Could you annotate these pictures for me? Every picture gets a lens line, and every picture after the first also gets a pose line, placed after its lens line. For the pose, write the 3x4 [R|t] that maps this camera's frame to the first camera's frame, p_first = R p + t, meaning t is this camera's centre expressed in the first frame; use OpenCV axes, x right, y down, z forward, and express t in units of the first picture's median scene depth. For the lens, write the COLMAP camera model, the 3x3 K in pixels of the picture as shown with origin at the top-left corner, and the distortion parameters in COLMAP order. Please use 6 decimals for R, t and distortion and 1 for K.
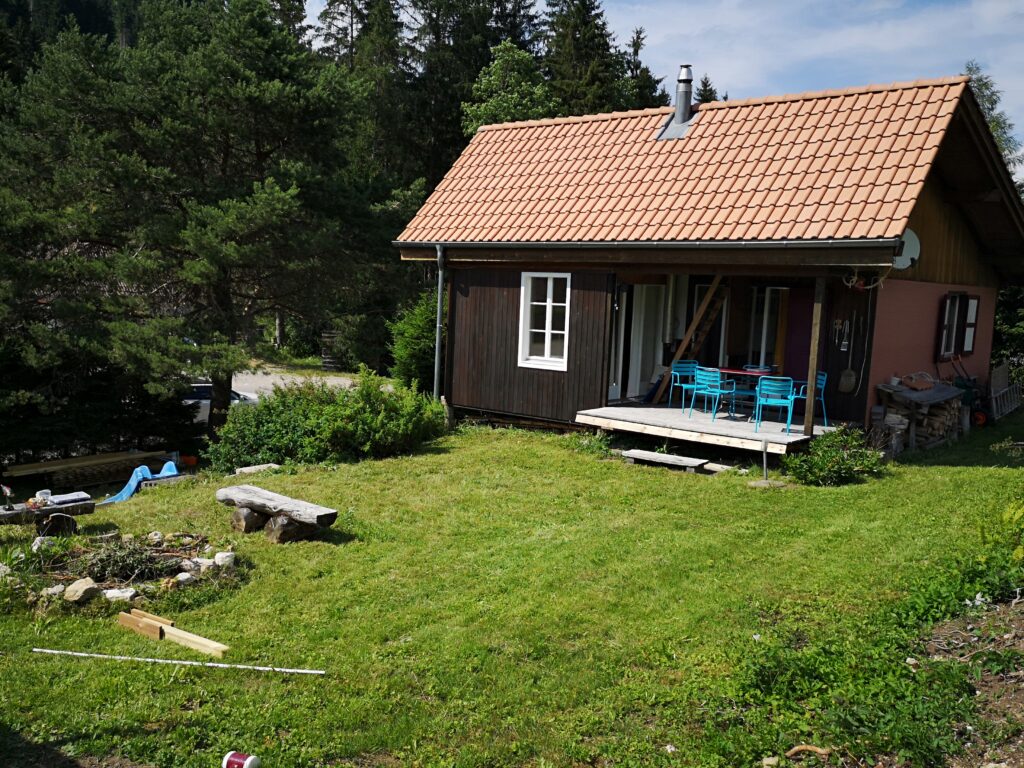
lens RADIAL K [[923.4, 0, 512.0], [0, 923.4, 384.0], [0, 0, 1]] dist [0.076458, -0.000841]
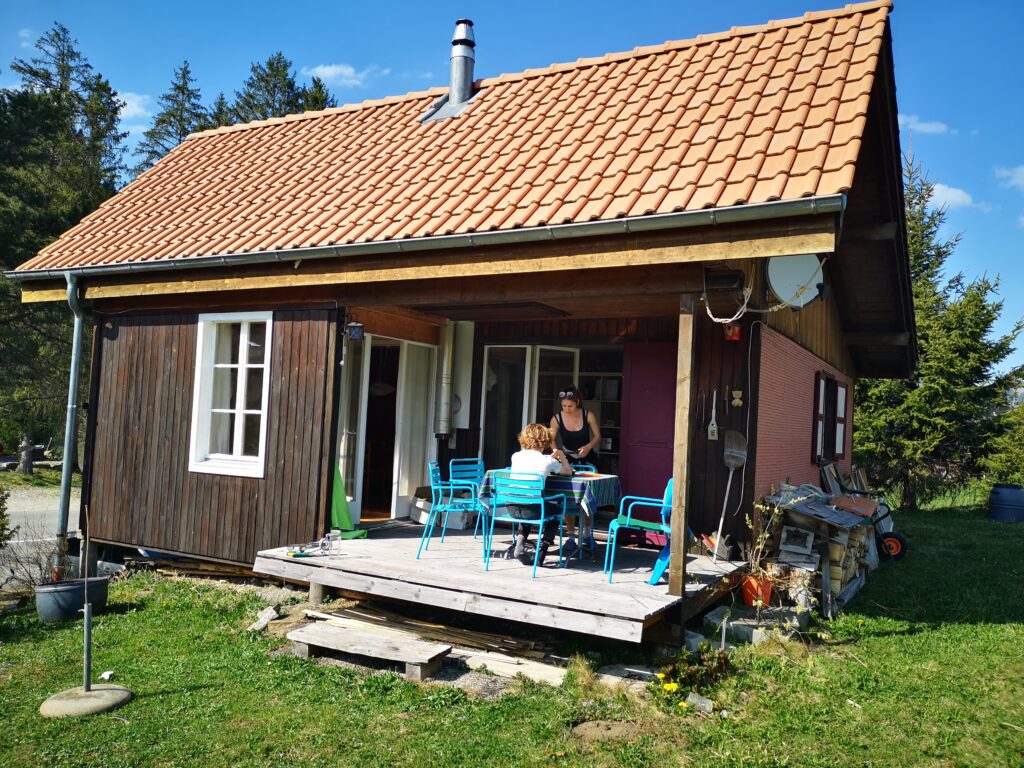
lens RADIAL K [[817.1, 0, 512.0], [0, 817.1, 384.0], [0, 0, 1]] dist [0.034178, 0.000172]
pose [[0.983652, 0.017464, 0.179229, 0.117809], [0.009101, 0.989193, -0.146334, 0.004600], [-0.179848, 0.145573, 0.972863, 0.452942]]
